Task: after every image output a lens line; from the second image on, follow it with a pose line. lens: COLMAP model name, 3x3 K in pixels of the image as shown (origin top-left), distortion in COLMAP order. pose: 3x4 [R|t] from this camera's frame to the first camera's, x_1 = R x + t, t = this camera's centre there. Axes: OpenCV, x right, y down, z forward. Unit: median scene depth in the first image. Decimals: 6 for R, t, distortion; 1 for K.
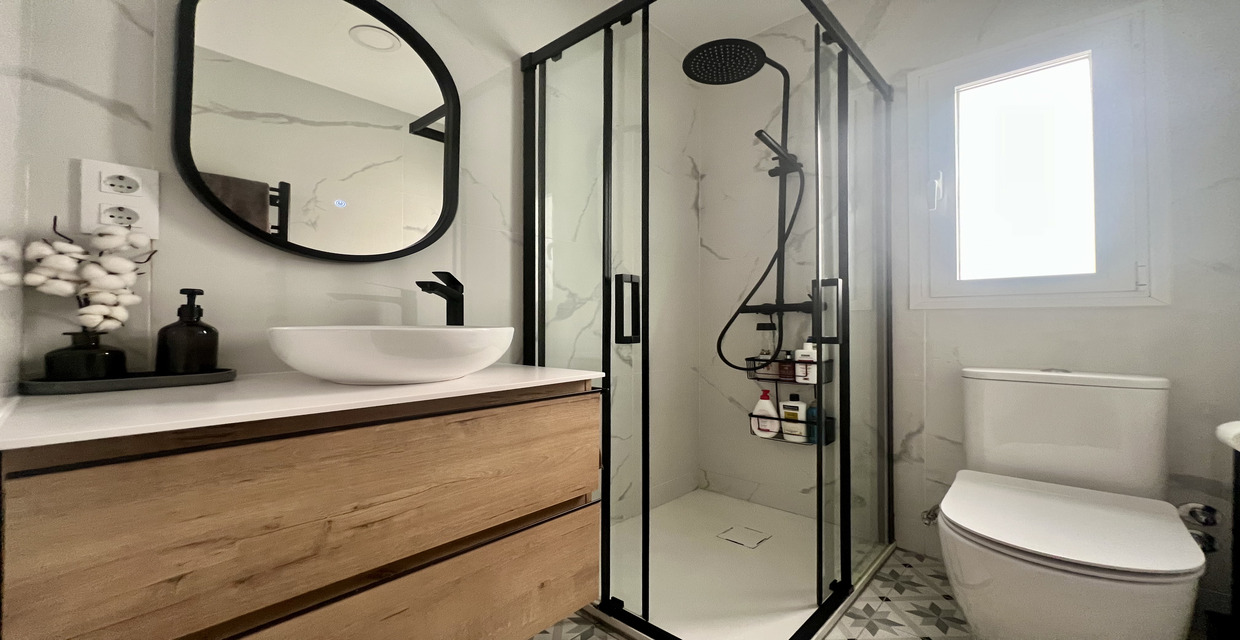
lens RADIAL K [[499.0, 0, 622.7], [0, 499.0, 315.0], [0, 0, 1]] dist [0.001112, 0.000340]
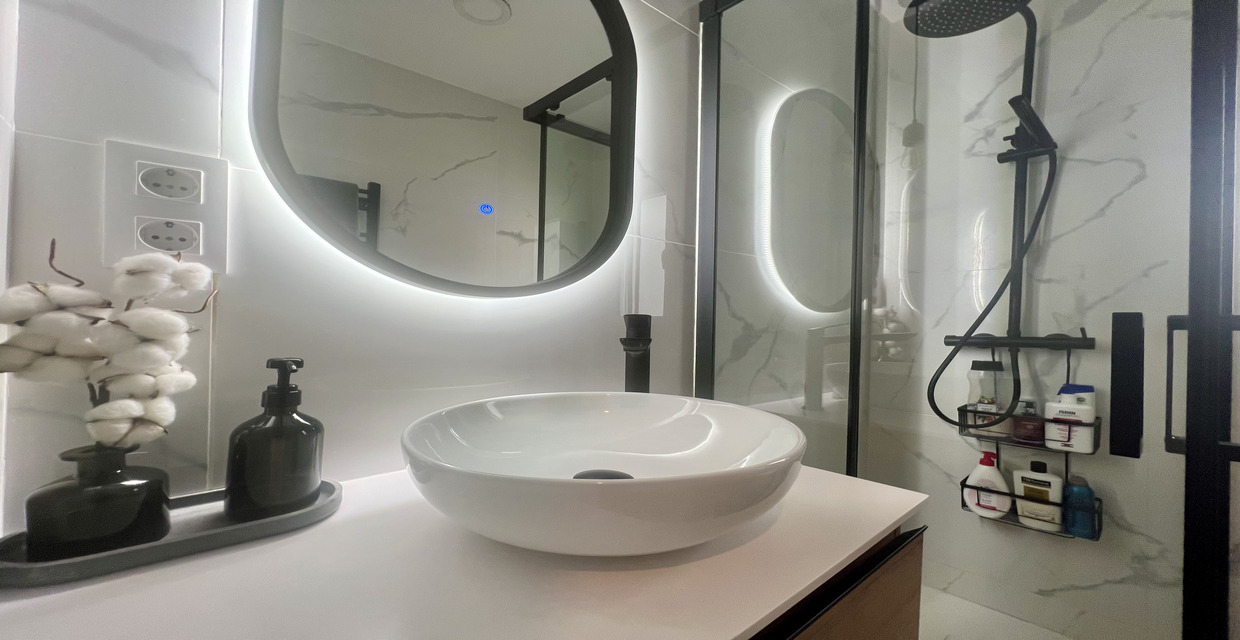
lens RADIAL K [[495.2, 0, 613.4], [0, 495.2, 314.9], [0, 0, 1]] dist [-0.000769, -0.000290]
pose [[0.993760, 0.012408, -0.110851, -0.191681], [-0.012074, 0.999920, 0.003688, -0.050872], [0.110888, -0.002327, 0.993830, 0.218287]]
